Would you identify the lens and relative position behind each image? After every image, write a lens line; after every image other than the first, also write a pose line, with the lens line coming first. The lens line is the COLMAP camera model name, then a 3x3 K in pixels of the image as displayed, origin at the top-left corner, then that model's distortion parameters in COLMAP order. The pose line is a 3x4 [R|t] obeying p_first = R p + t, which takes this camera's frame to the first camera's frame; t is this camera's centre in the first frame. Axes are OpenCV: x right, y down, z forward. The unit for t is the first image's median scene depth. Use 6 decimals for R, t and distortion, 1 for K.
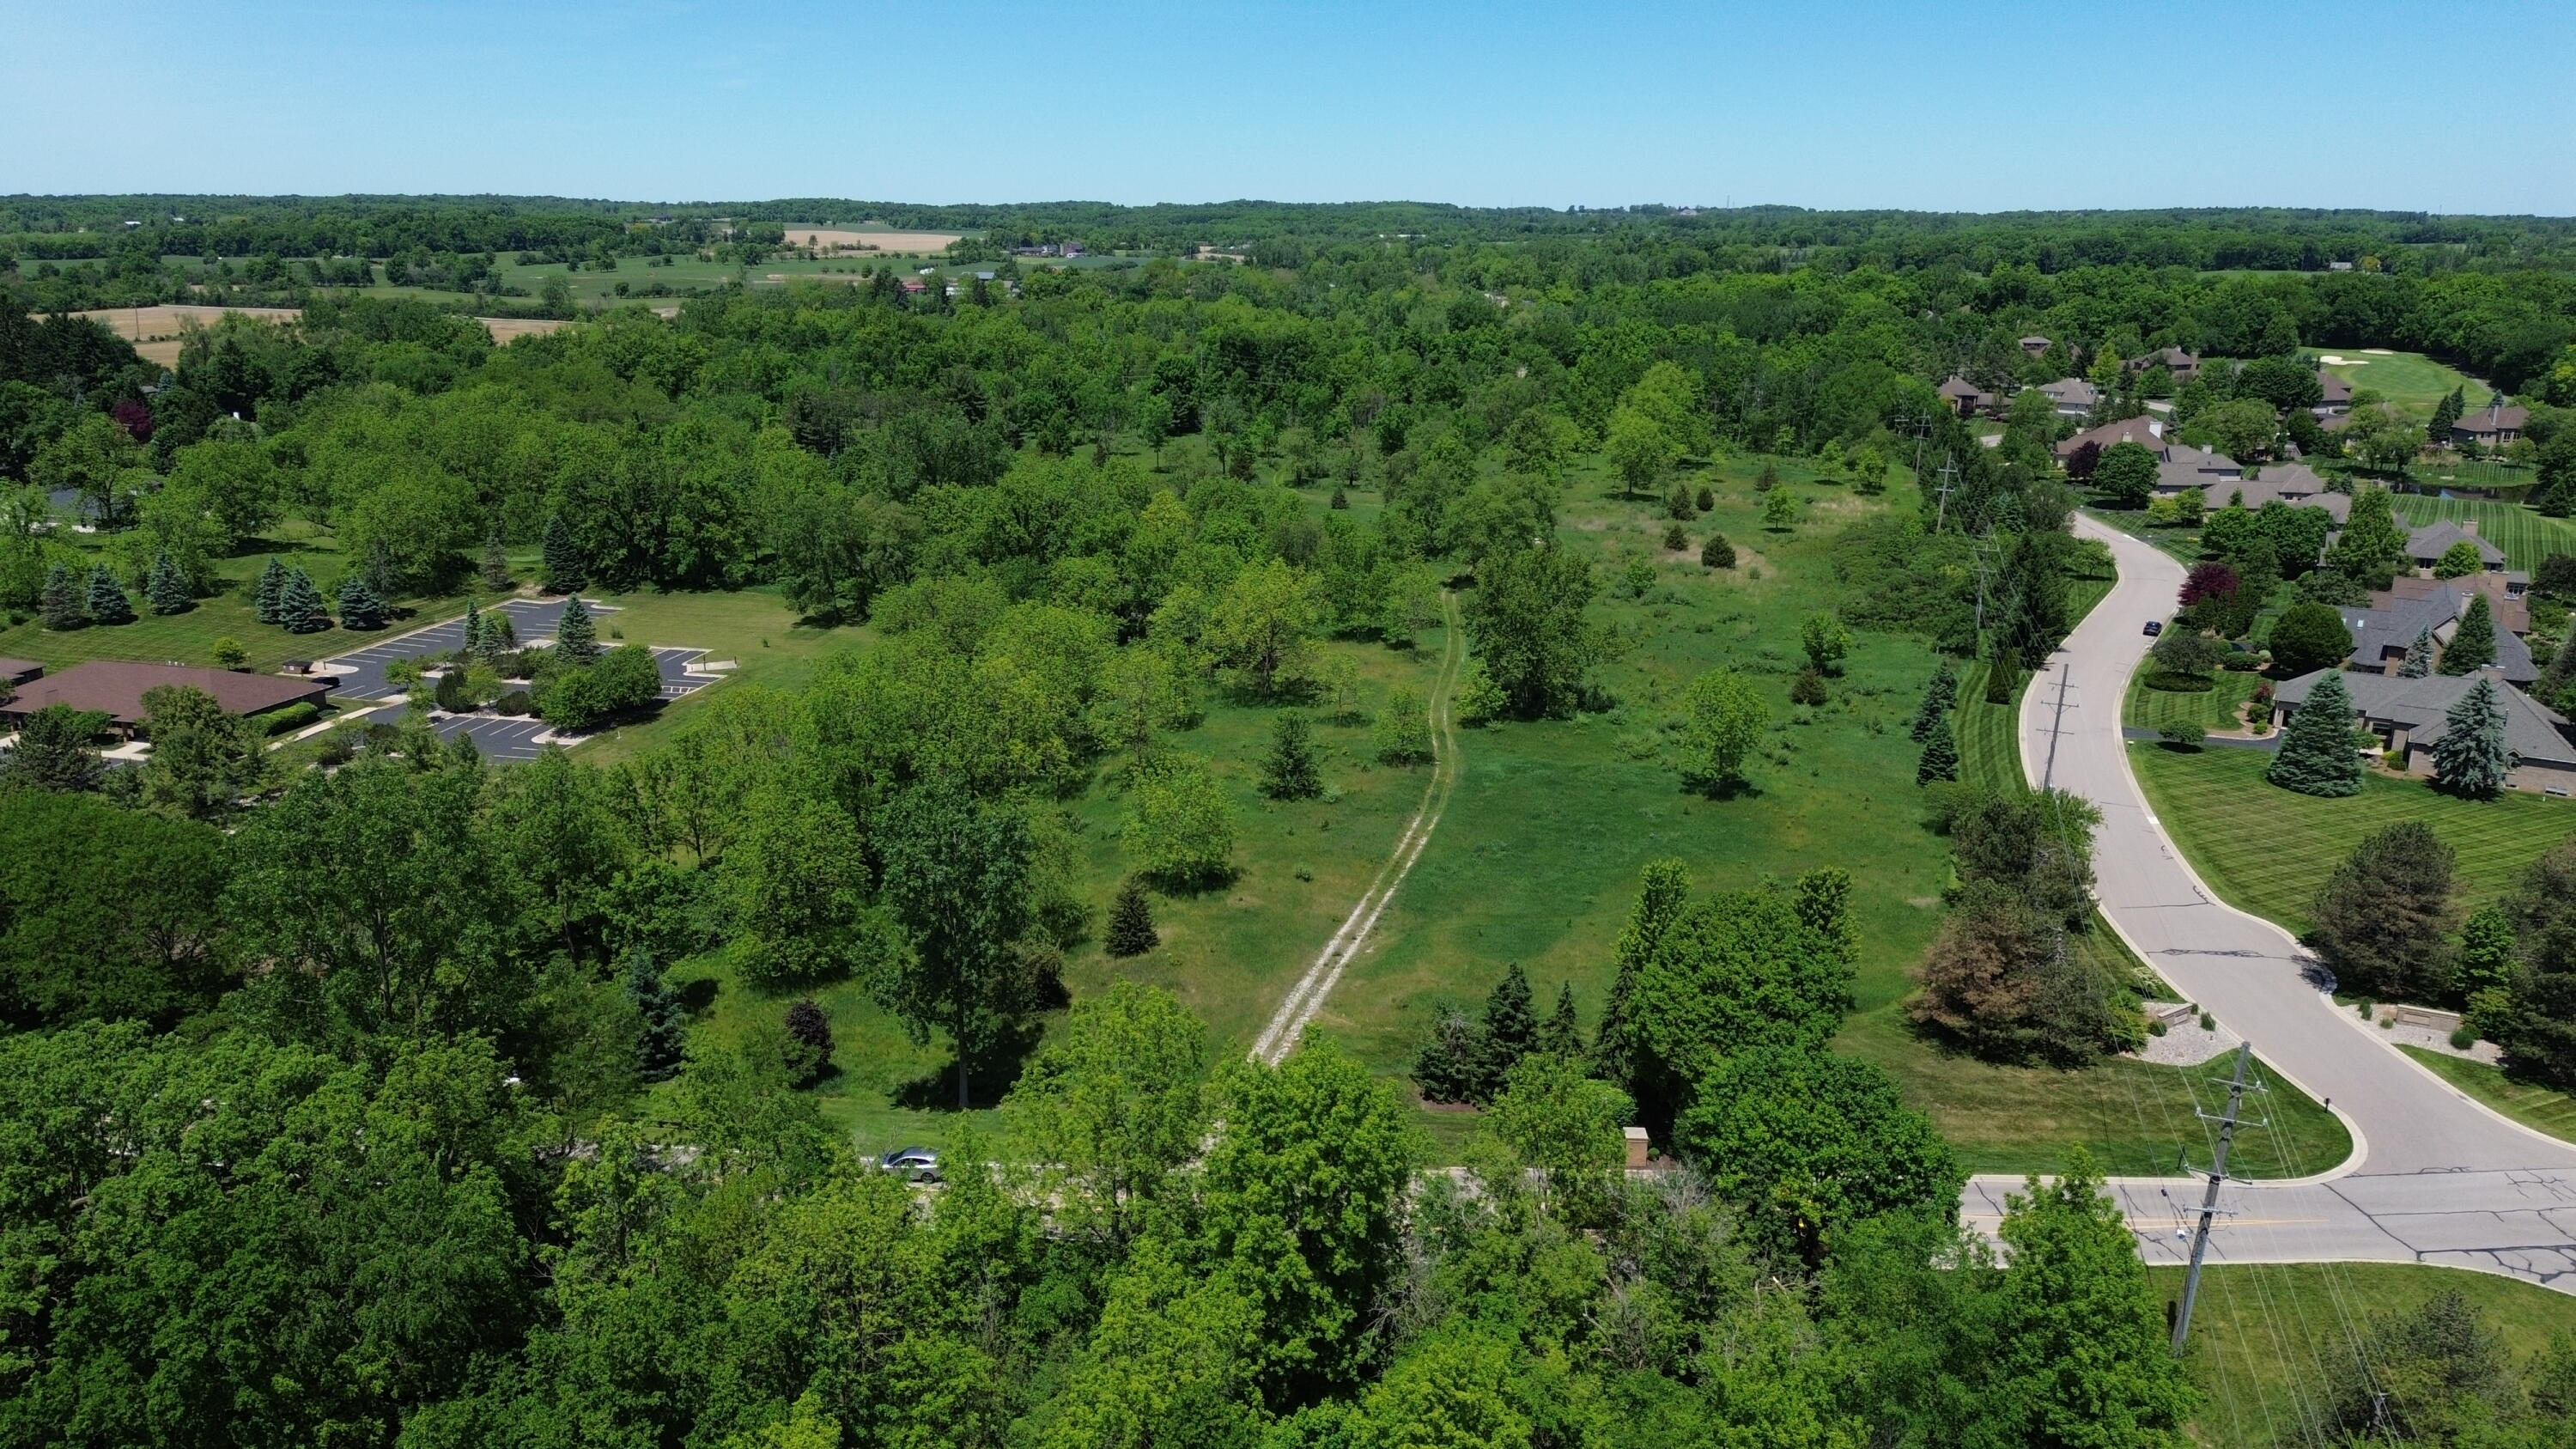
lens RADIAL K [[1825.7, 0, 1288.0], [0, 1825.7, 724.5], [0, 0, 1]] dist [0.076245, -0.072867]
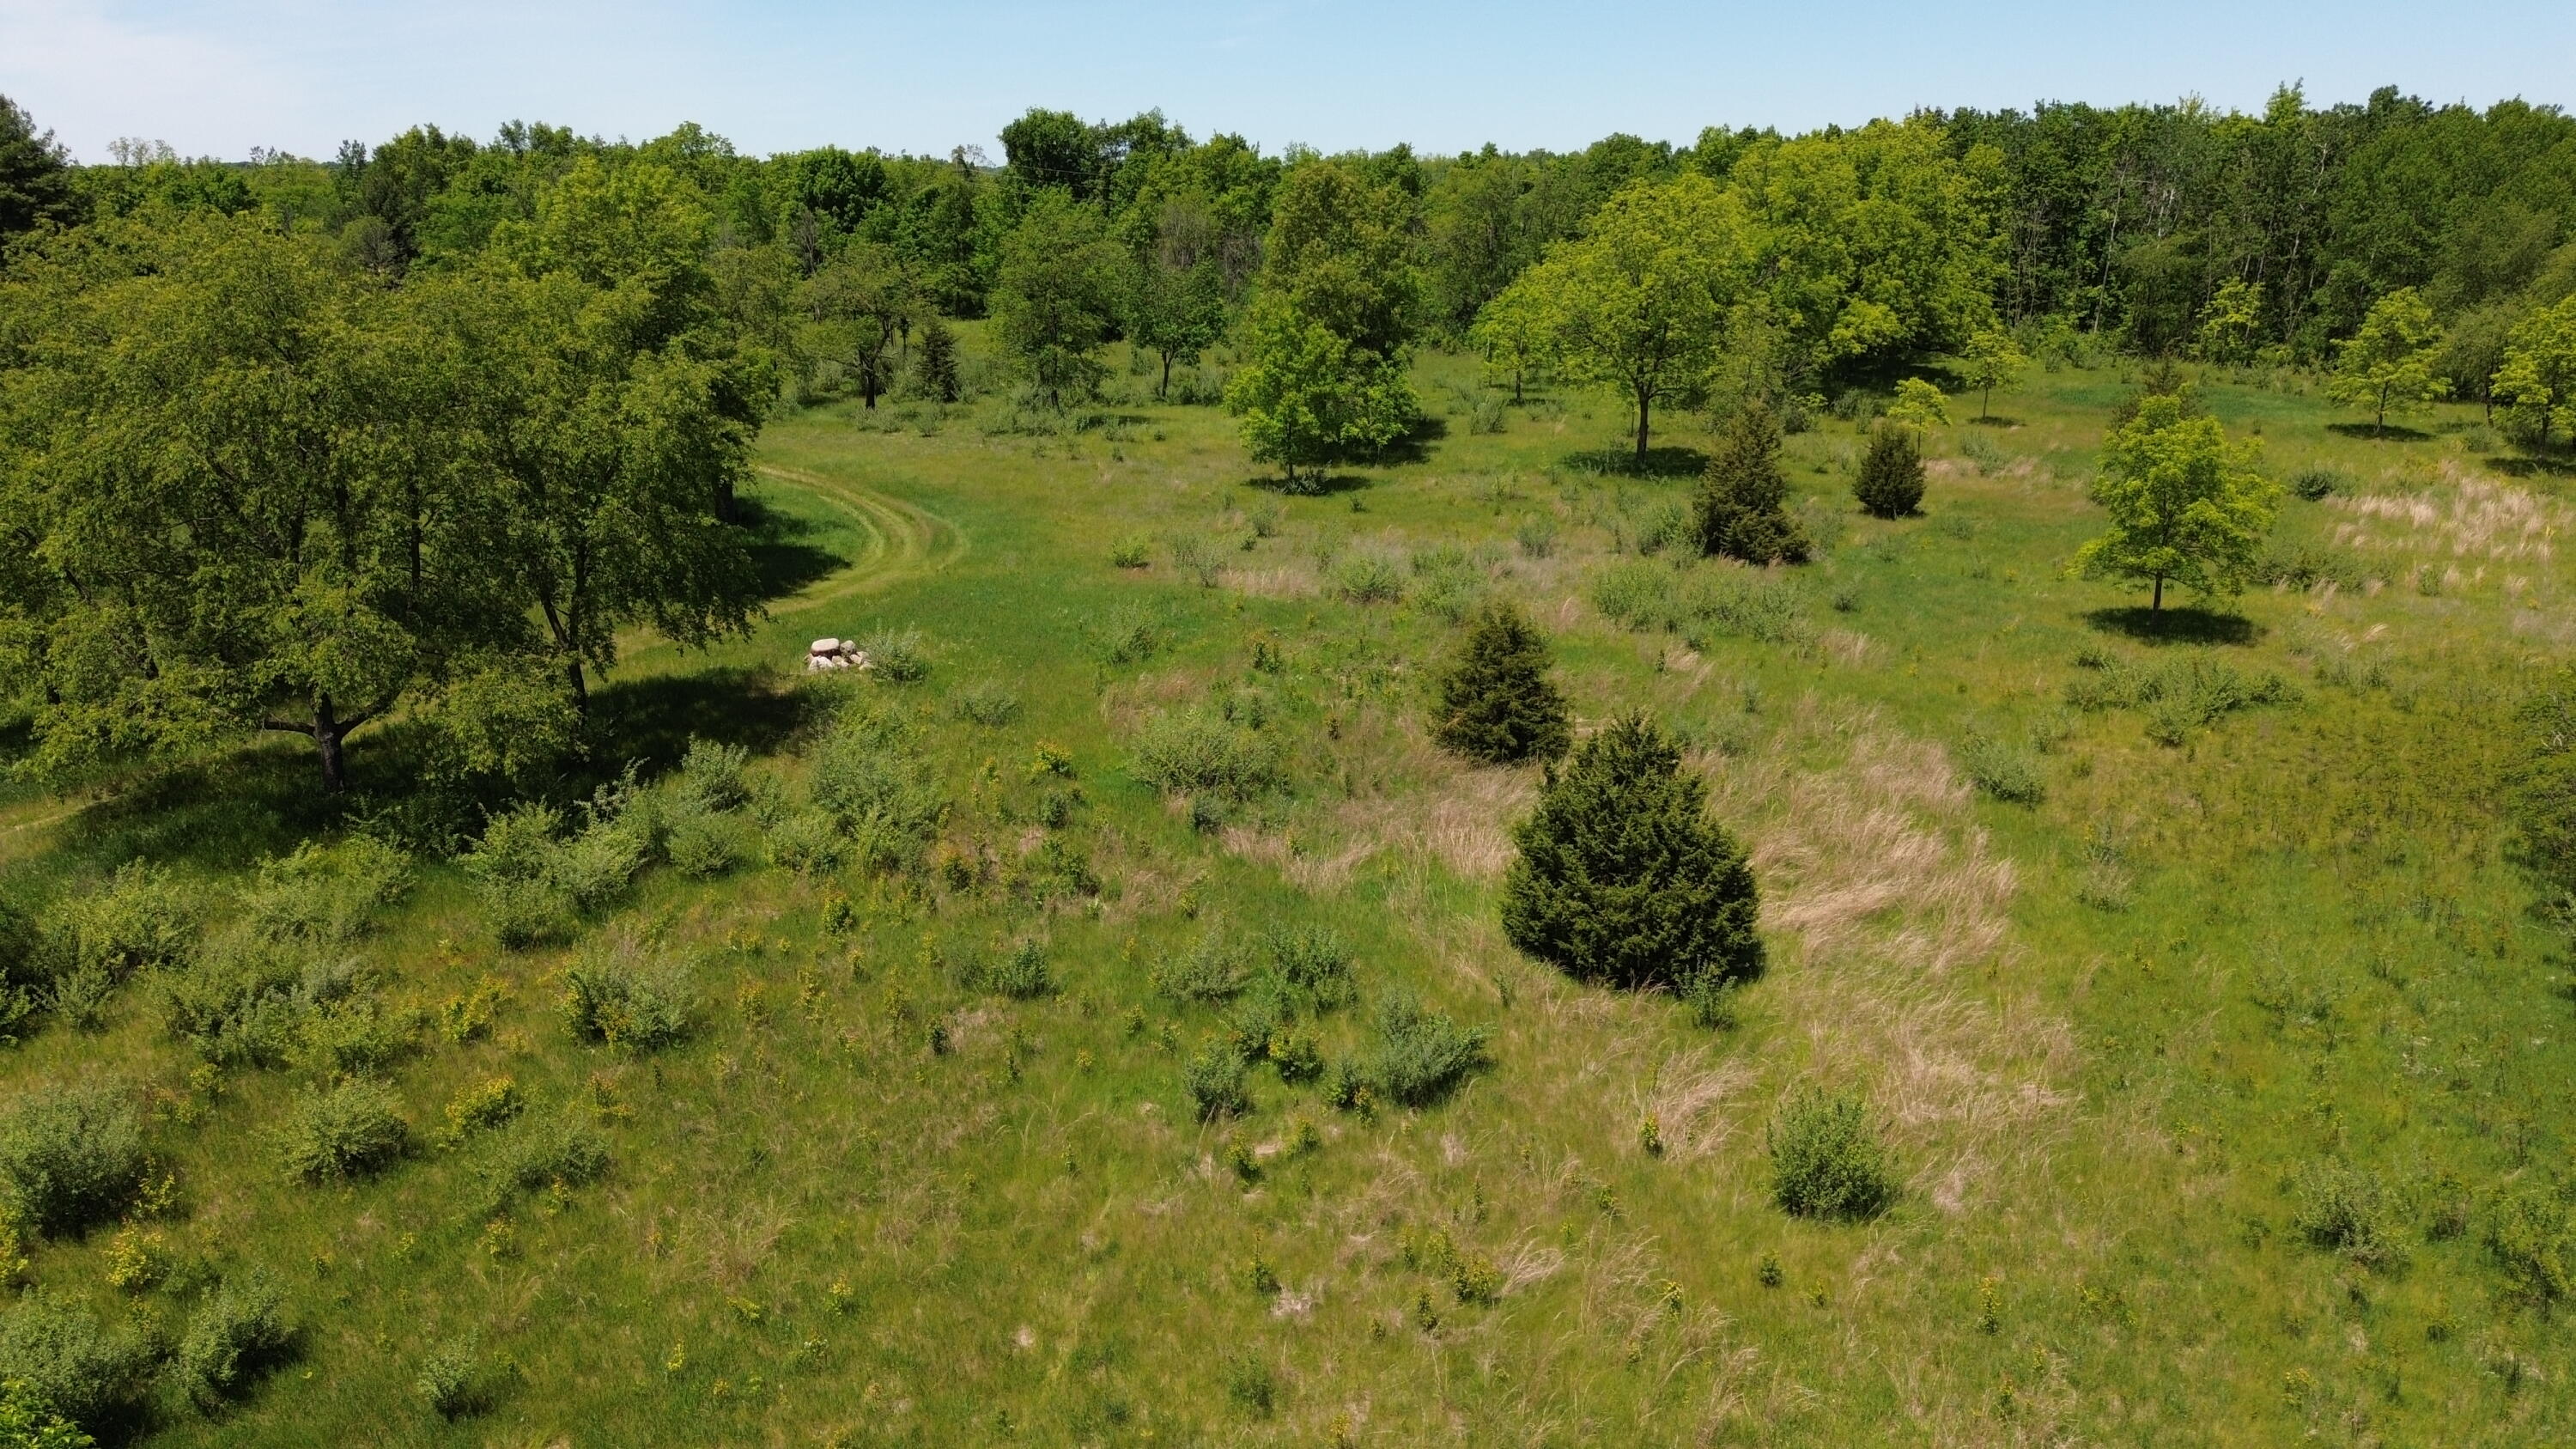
lens RADIAL K [[1825.7, 0, 1288.0], [0, 1825.7, 724.5], [0, 0, 1]] dist [0.076245, -0.072867]
pose [[0.978243, 0.048505, -0.201713, 0.234266], [-0.046420, 0.998809, 0.015059, -0.102316], [0.202204, -0.005368, 0.979329, 0.852573]]
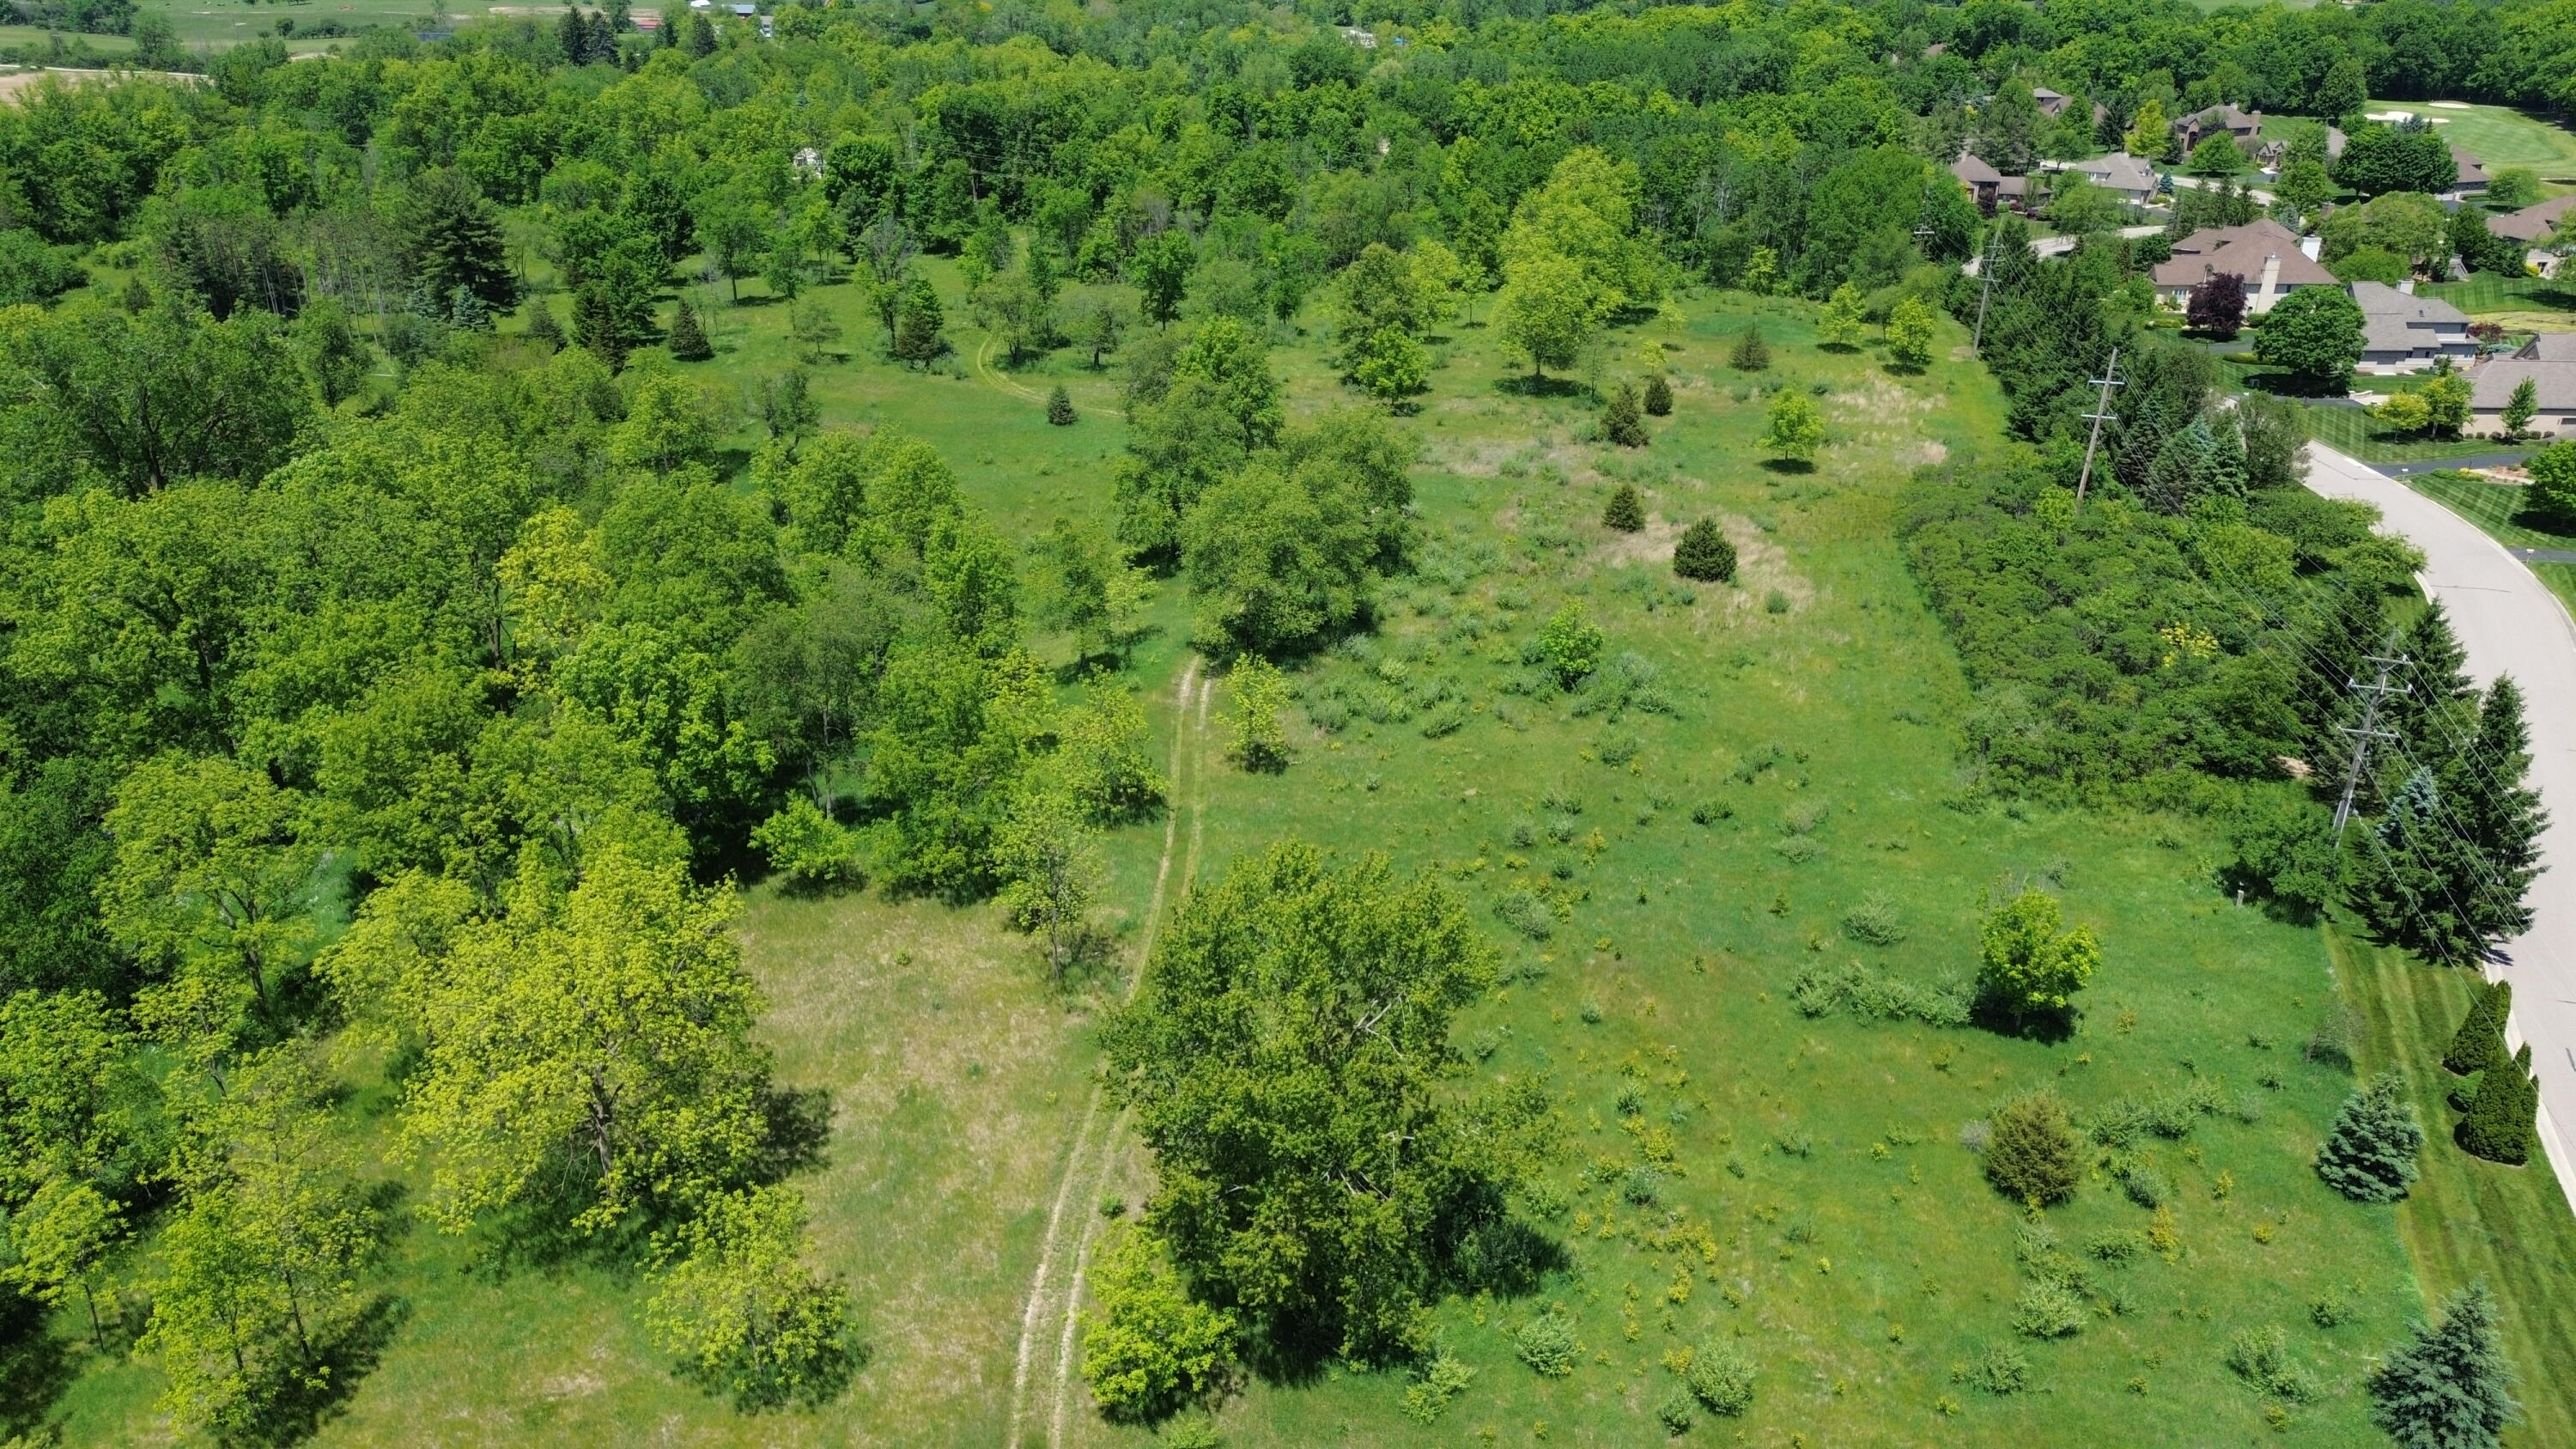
lens RADIAL K [[1825.7, 0, 1288.0], [0, 1825.7, 724.5], [0, 0, 1]] dist [0.076245, -0.072867]
pose [[0.998012, -0.026538, 0.057169, 0.076802], [0.018806, 0.991101, 0.131775, -0.114649], [-0.060158, -0.130437, 0.989630, 0.452833]]
